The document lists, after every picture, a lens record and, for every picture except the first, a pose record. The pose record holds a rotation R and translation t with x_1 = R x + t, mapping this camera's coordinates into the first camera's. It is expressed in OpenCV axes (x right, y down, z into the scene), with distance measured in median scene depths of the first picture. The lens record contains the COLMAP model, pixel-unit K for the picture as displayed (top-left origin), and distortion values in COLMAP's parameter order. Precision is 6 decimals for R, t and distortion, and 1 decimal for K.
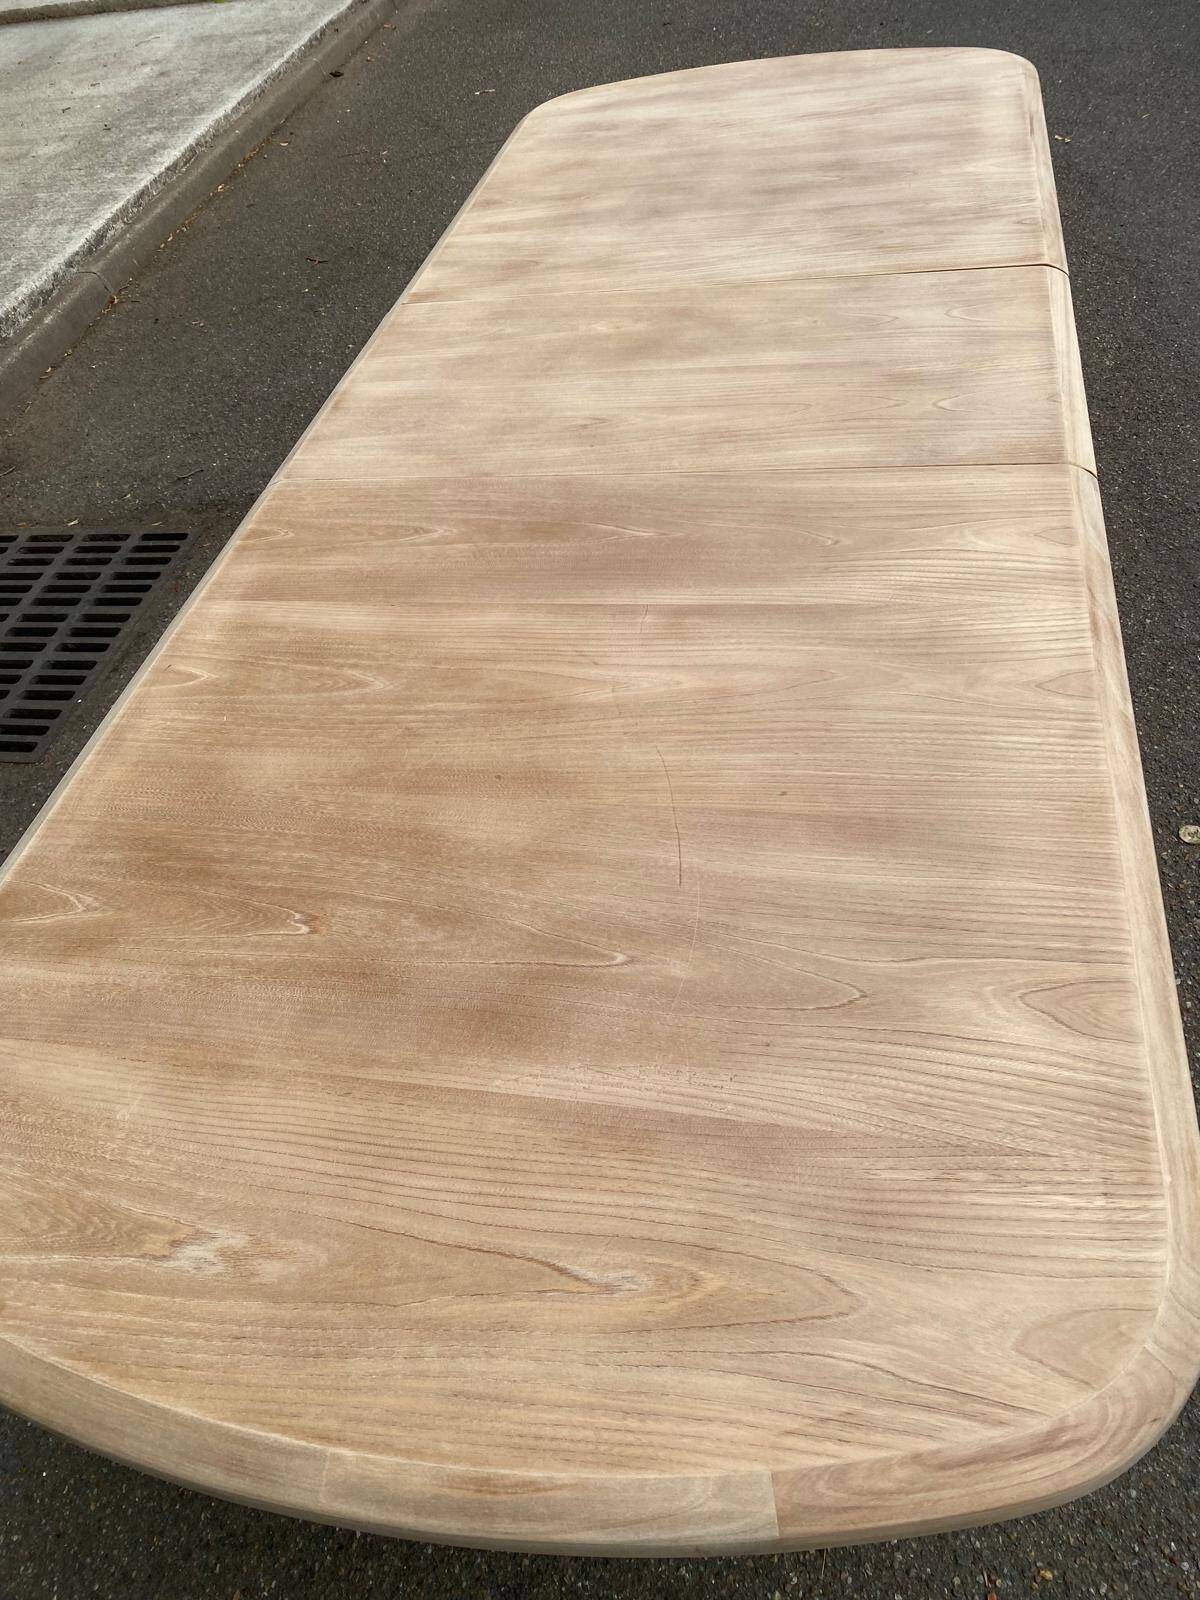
lens RADIAL K [[1207.3, 0, 598.6], [0, 1207.3, 773.6], [0, 0, 1]] dist [0.057075, -0.074786]
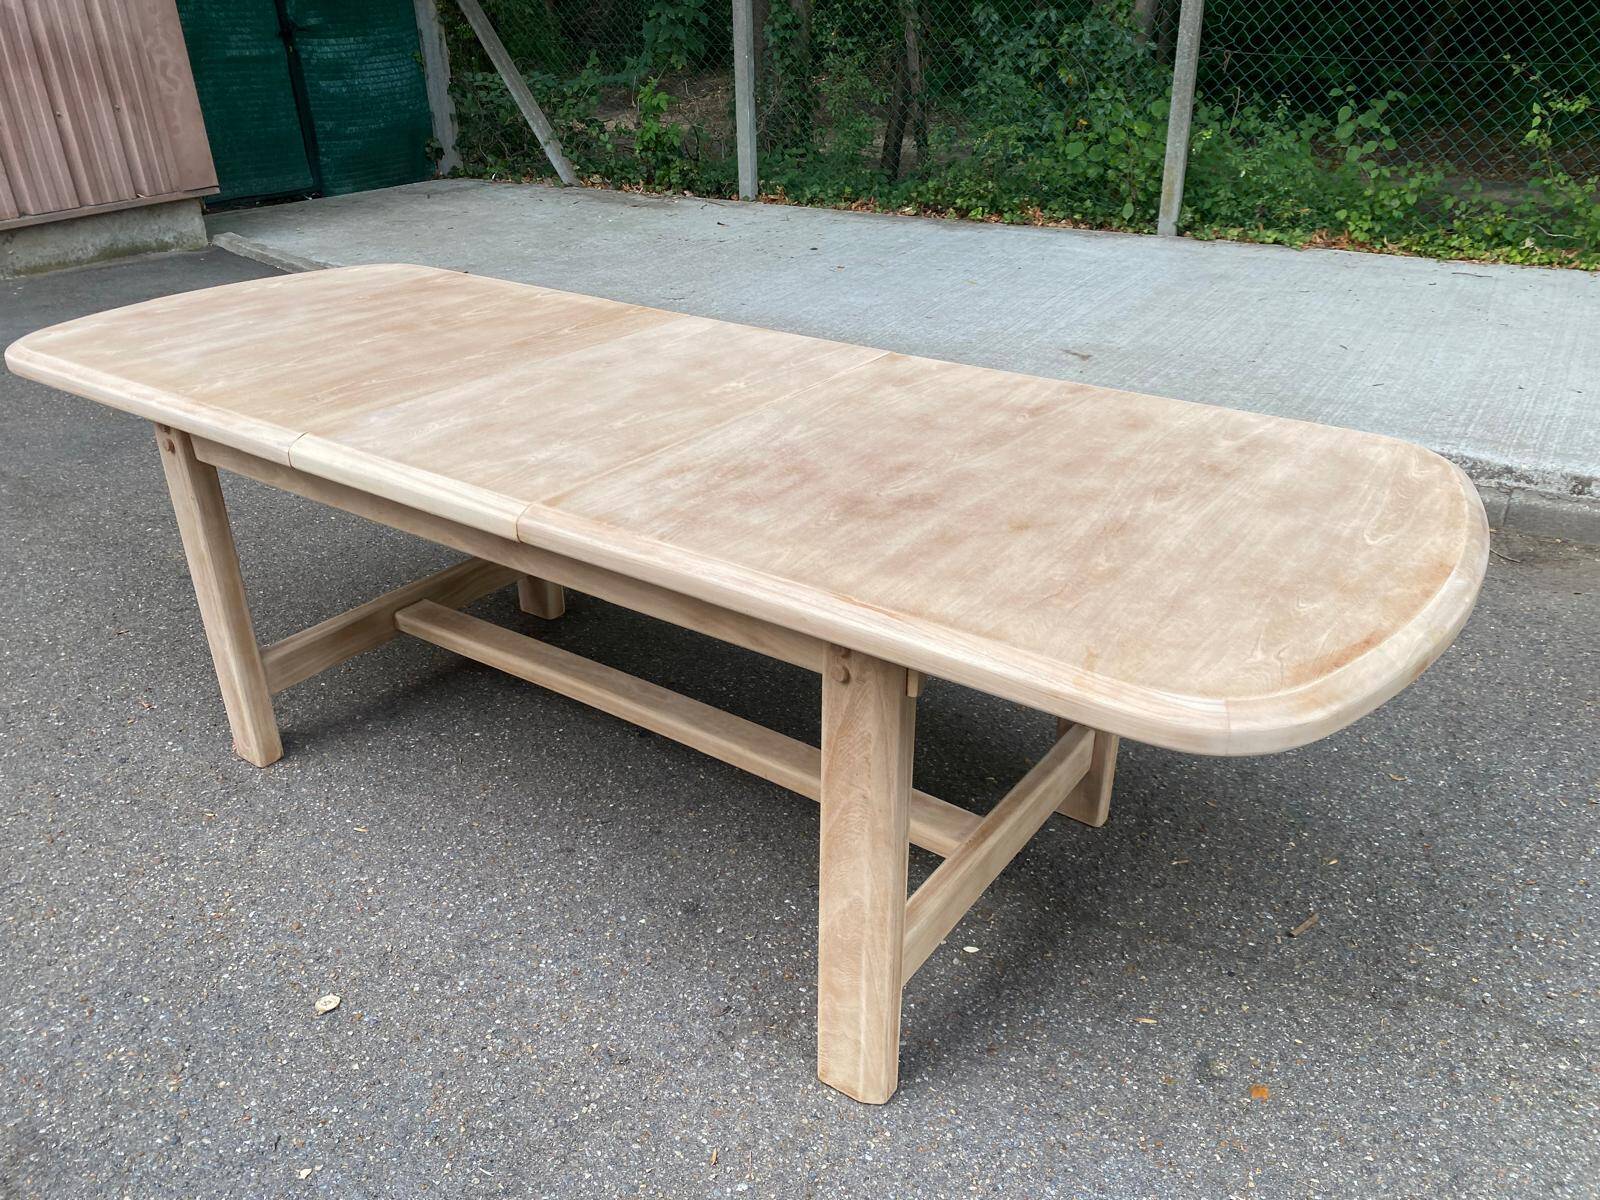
lens RADIAL K [[1218.6, 0, 795.5], [0, 1218.6, 611.9], [0, 0, 1]] dist [0.013593, -0.007108]
pose [[-0.398640, 0.545457, -0.737268, 1.008591], [-0.596419, 0.456503, 0.660220, -1.103354], [0.696686, 0.702910, 0.143340, 1.015917]]
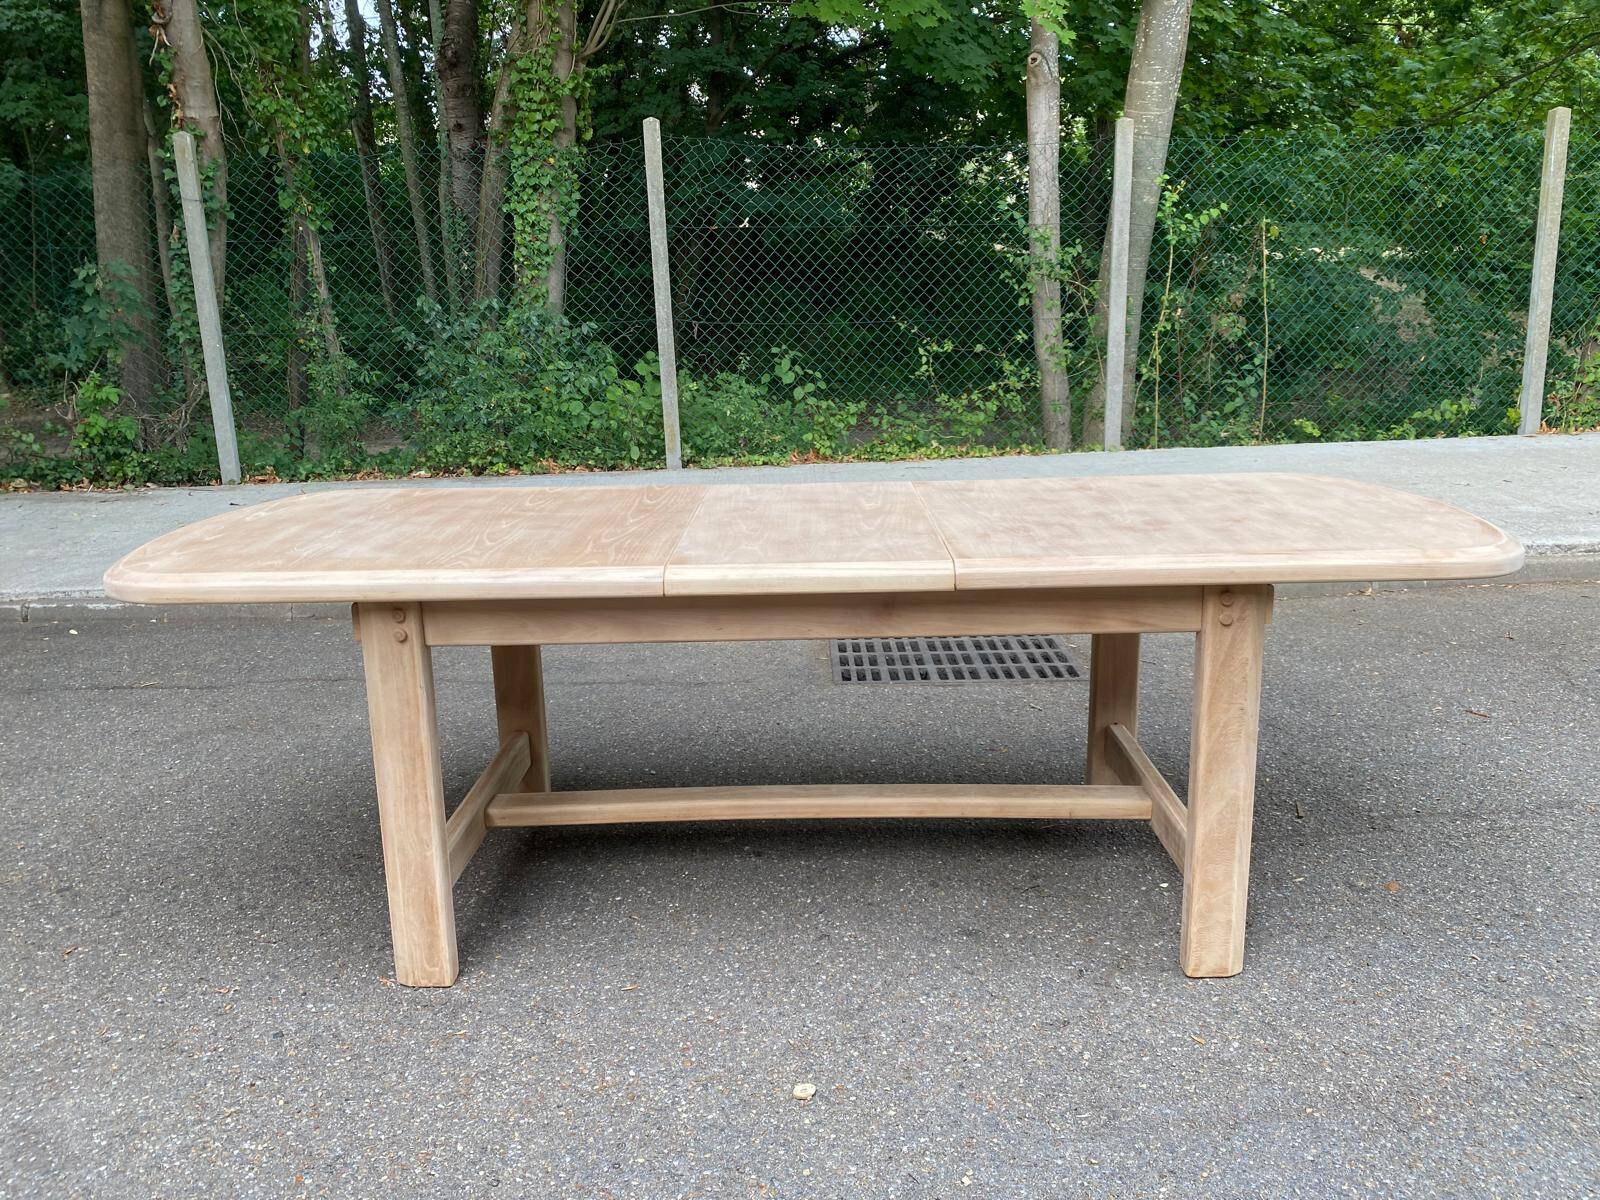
lens RADIAL K [[1207.3, 0, 800.0], [0, 1207.3, 600.0], [0, 0, 1]] dist [0.057075, -0.074786]
pose [[0.188812, 0.374565, -0.907773, 1.417851], [-0.692509, 0.706200, 0.147354, -0.439467], [0.696263, 0.600818, 0.392728, 0.398386]]
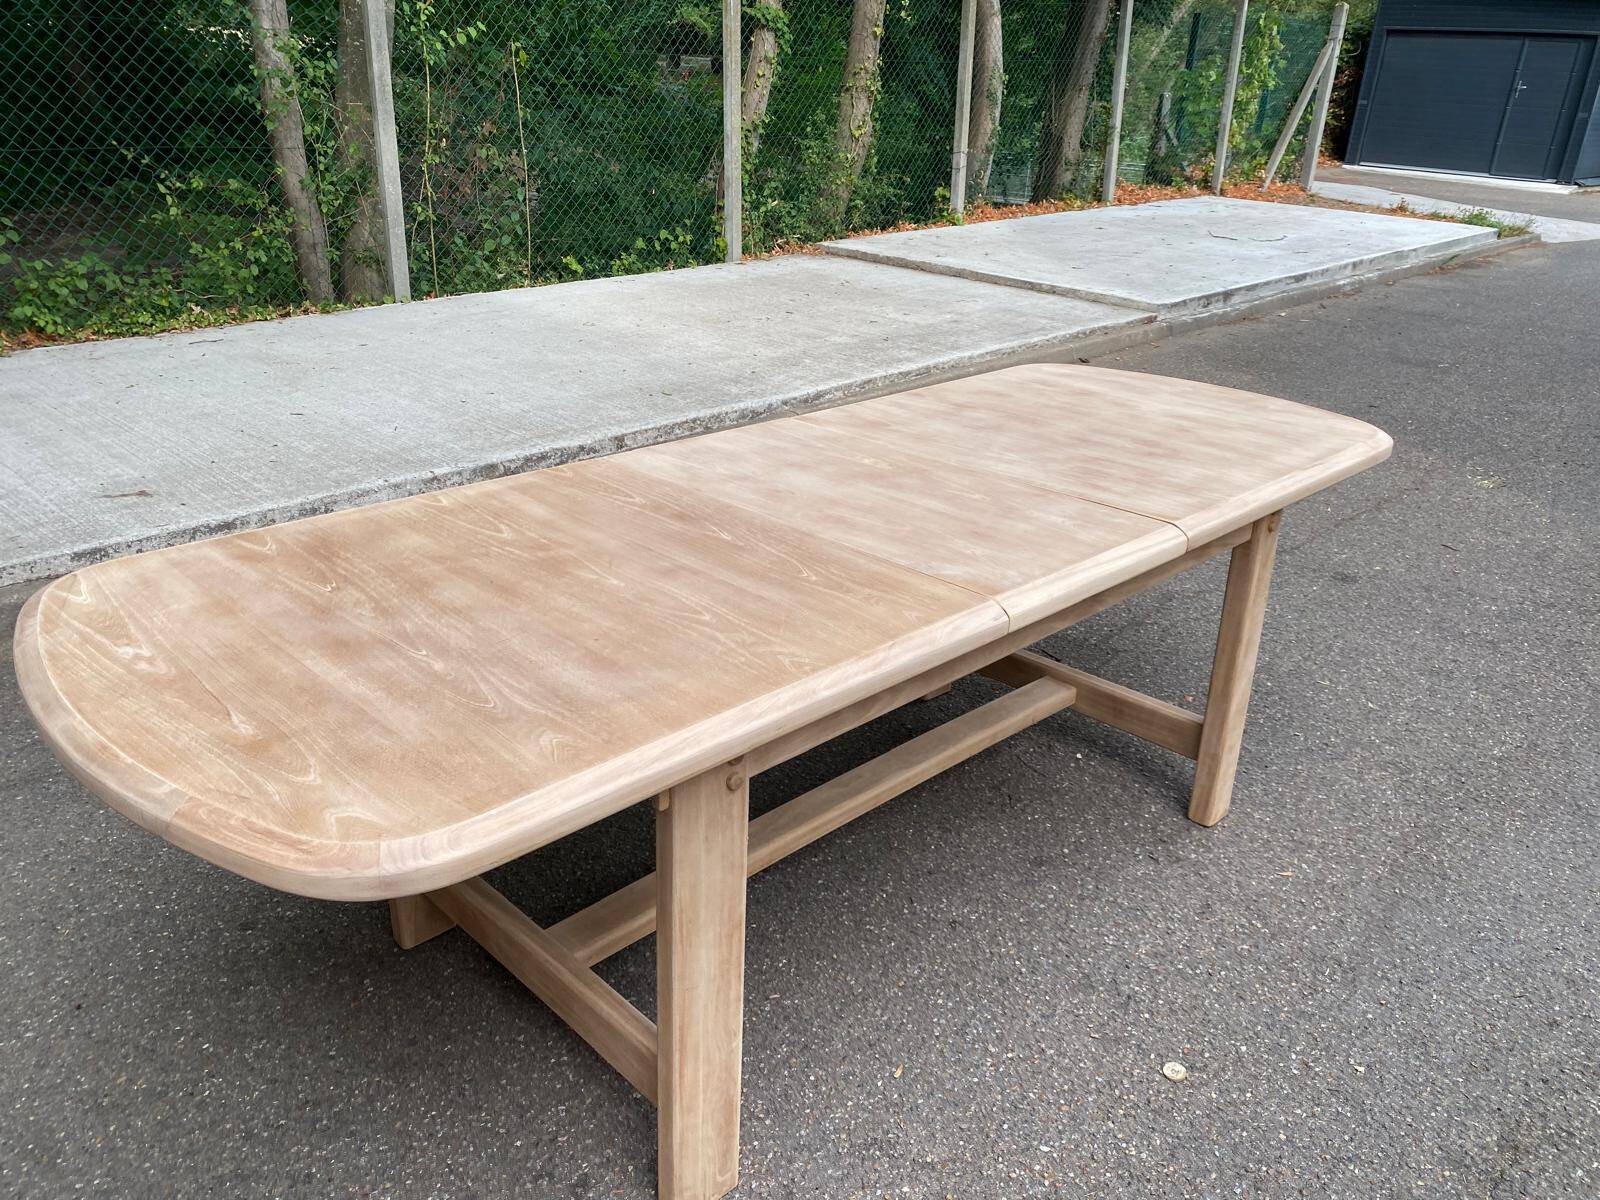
lens RADIAL K [[1206.4, 0, 795.2], [0, 1206.4, 618.2], [0, 0, 1]] dist [0.078119, -0.107083]
pose [[0.815811, 0.376905, -0.438629, 0.602522], [-0.497736, 0.843789, -0.200695, 0.102655], [0.294467, 0.382050, 0.875972, -0.163525]]
